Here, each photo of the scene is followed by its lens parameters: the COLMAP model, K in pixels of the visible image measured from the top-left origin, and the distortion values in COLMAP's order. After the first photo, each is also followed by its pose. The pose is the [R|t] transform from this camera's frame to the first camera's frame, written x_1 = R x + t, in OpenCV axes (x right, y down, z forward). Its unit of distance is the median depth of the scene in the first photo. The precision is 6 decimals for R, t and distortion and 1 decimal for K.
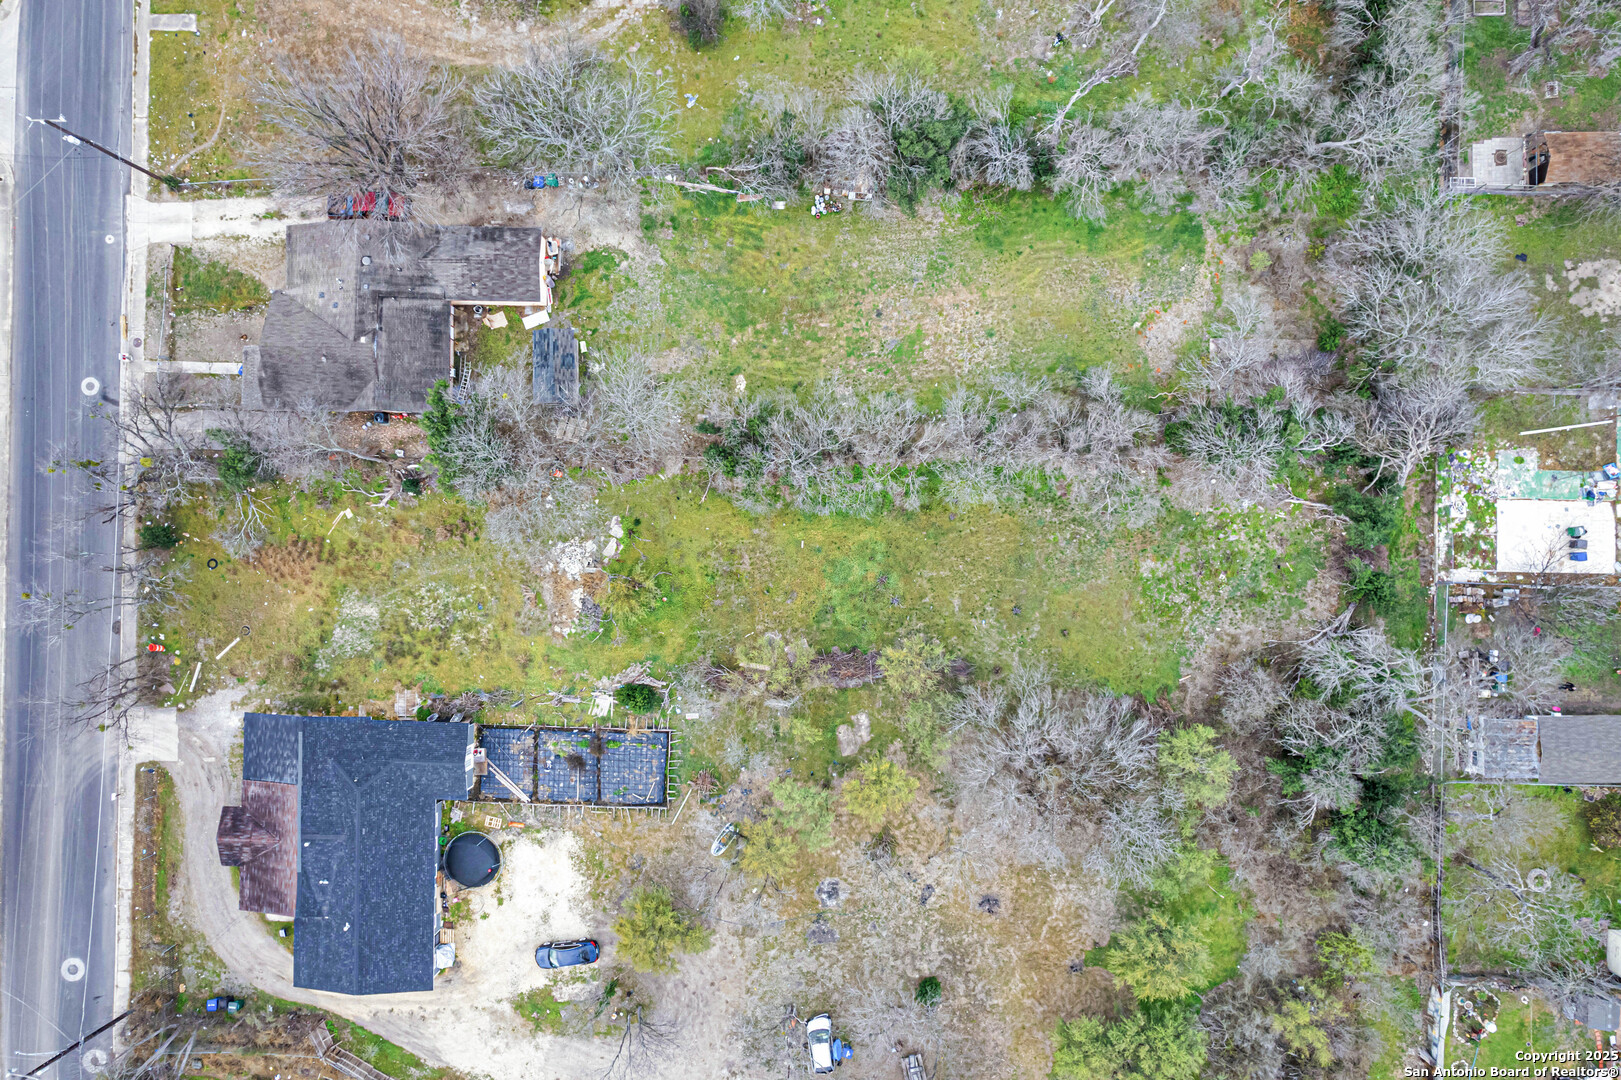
lens RADIAL K [[1012.9, 0, 810.5], [0, 1012.9, 540.0], [0, 0, 1]] dist [-0.019650, -0.000057]
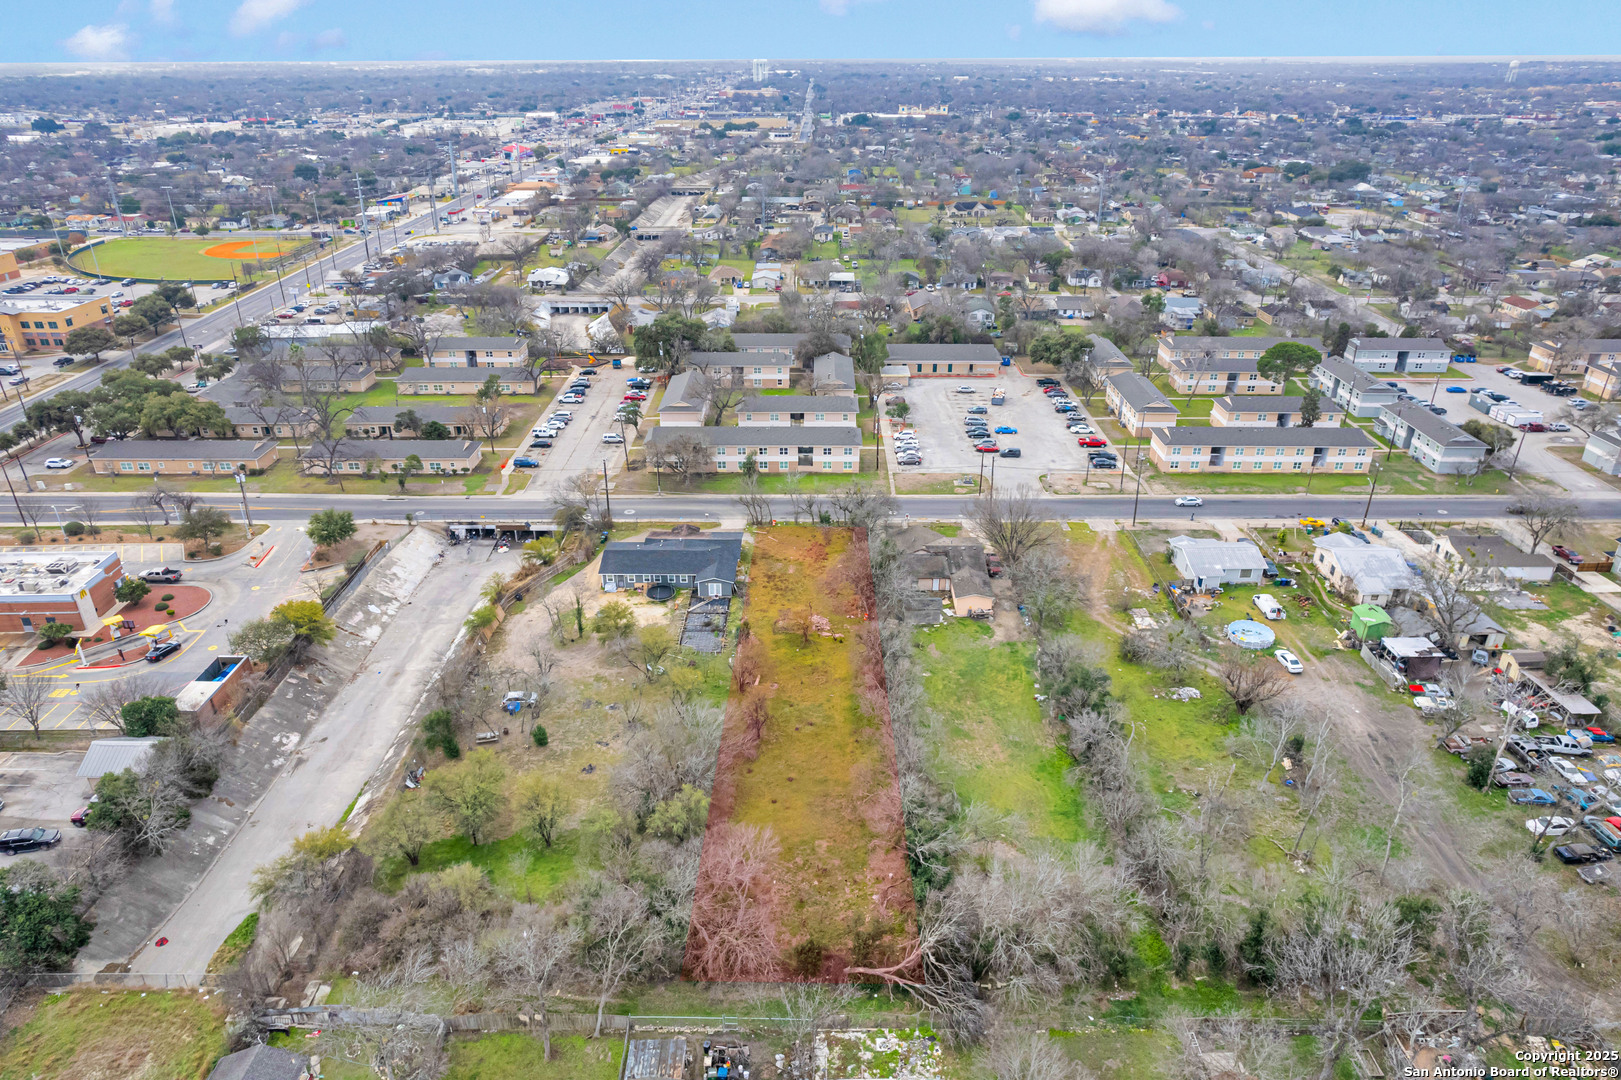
lens RADIAL K [[1012.9, 0, 810.5], [0, 1012.9, 540.0], [0, 0, 1]] dist [-0.019650, -0.000057]
pose [[0.003376, 0.461299, -0.887238, 1.355701], [-0.999985, 0.005418, -0.000988, 0.030357], [0.004352, 0.887228, 0.461311, 0.010033]]
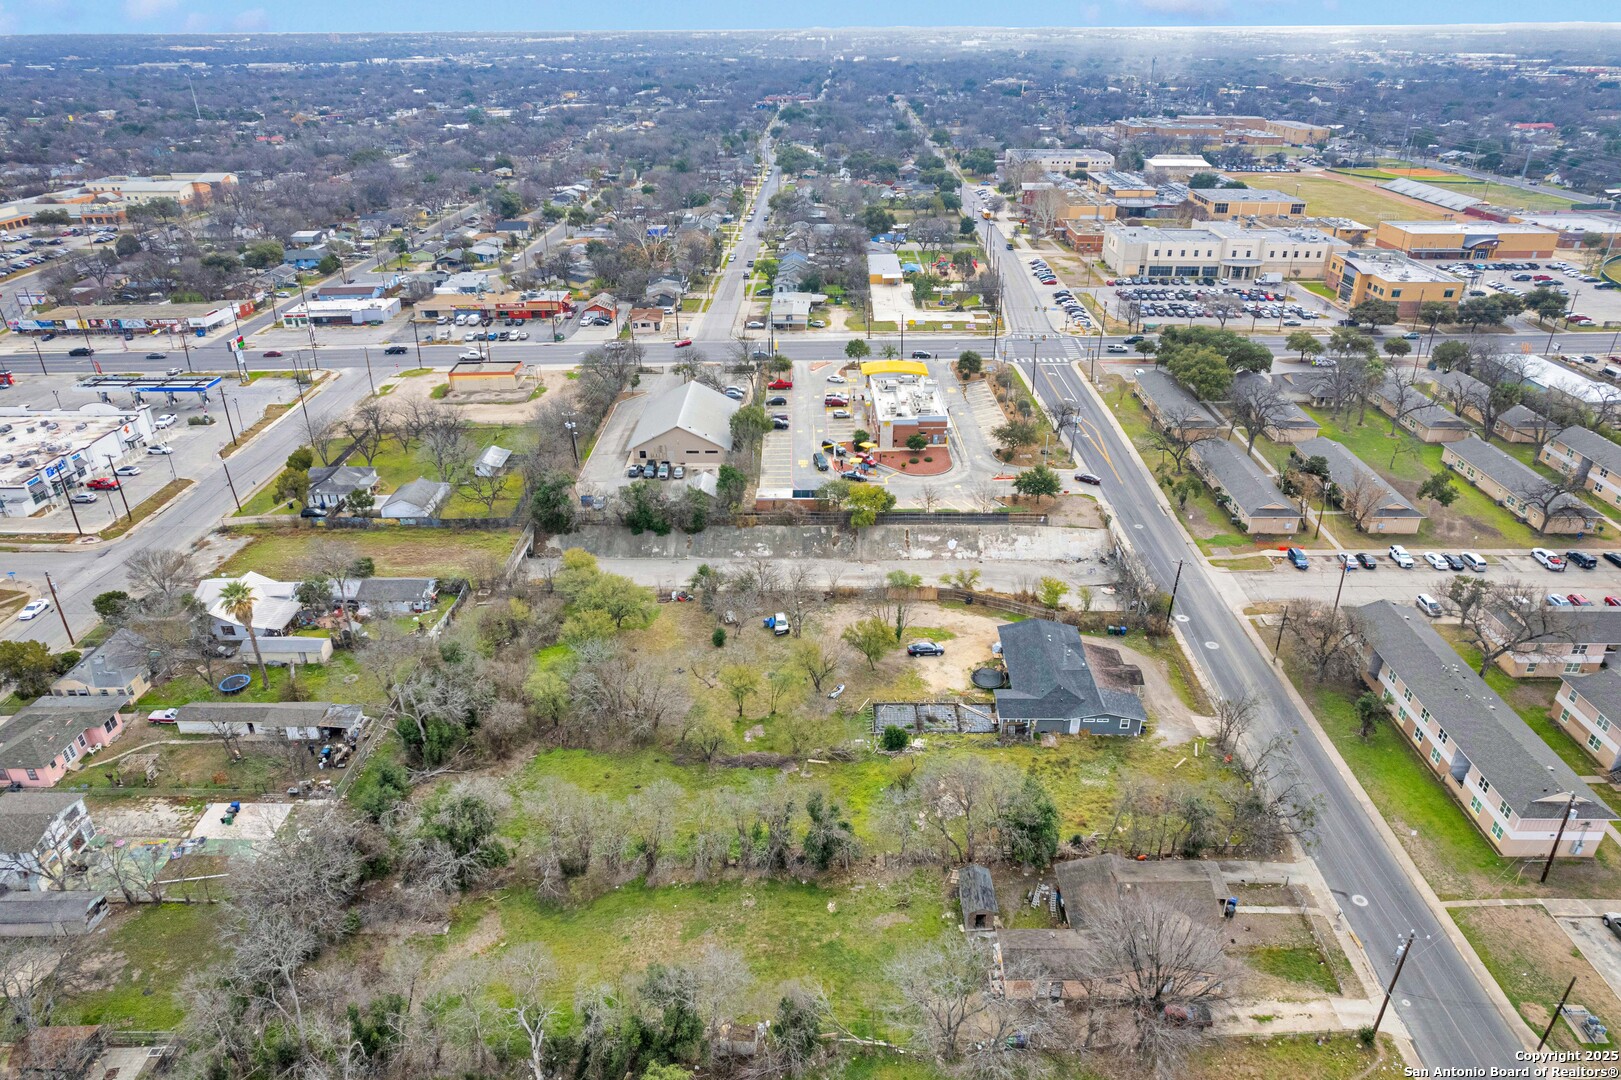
lens RADIAL K [[1012.9, 0, 810.5], [0, 1012.9, 540.0], [0, 0, 1]] dist [-0.019650, -0.000057]
pose [[-0.999728, 0.018960, 0.013597, -0.069675], [0.003438, -0.456685, 0.889622, -1.042276], [0.023077, 0.889426, 0.456496, 0.035306]]
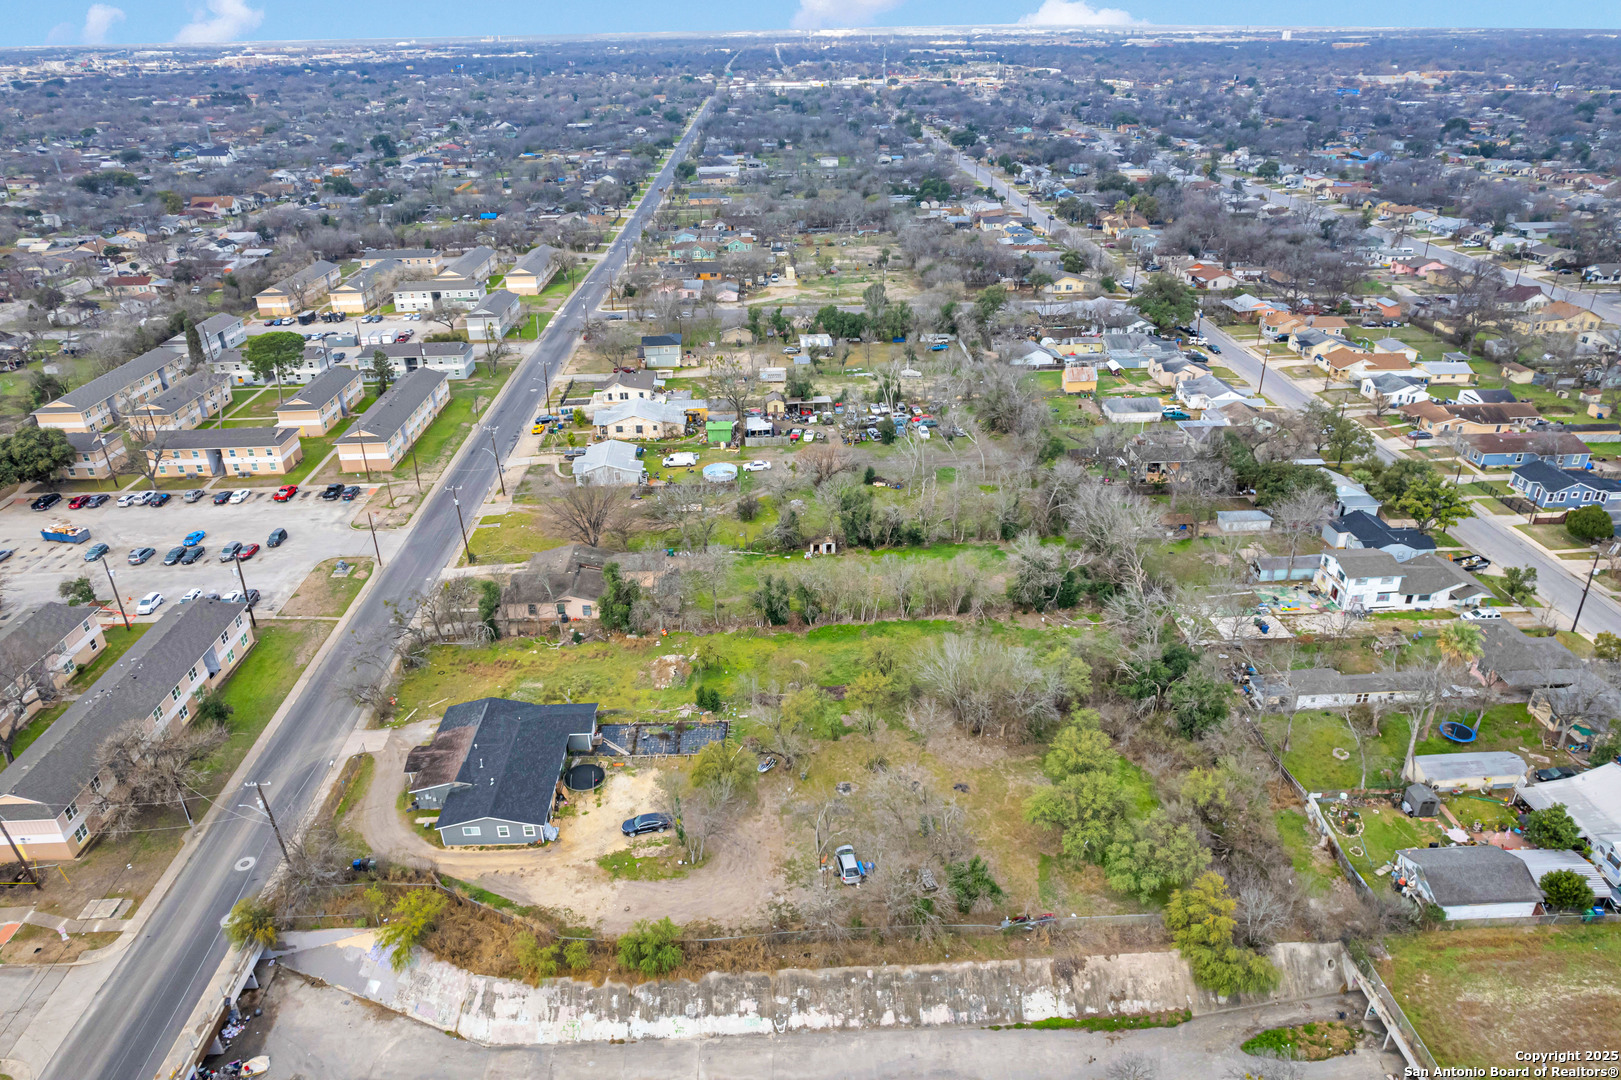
lens RADIAL K [[1012.9, 0, 810.5], [0, 1012.9, 540.0], [0, 0, 1]] dist [-0.019650, -0.000057]
pose [[0.998303, -0.017599, 0.055515, -0.096413], [0.057448, 0.454072, -0.889111, 1.405626], [-0.009561, 0.890791, 0.454313, 0.078310]]
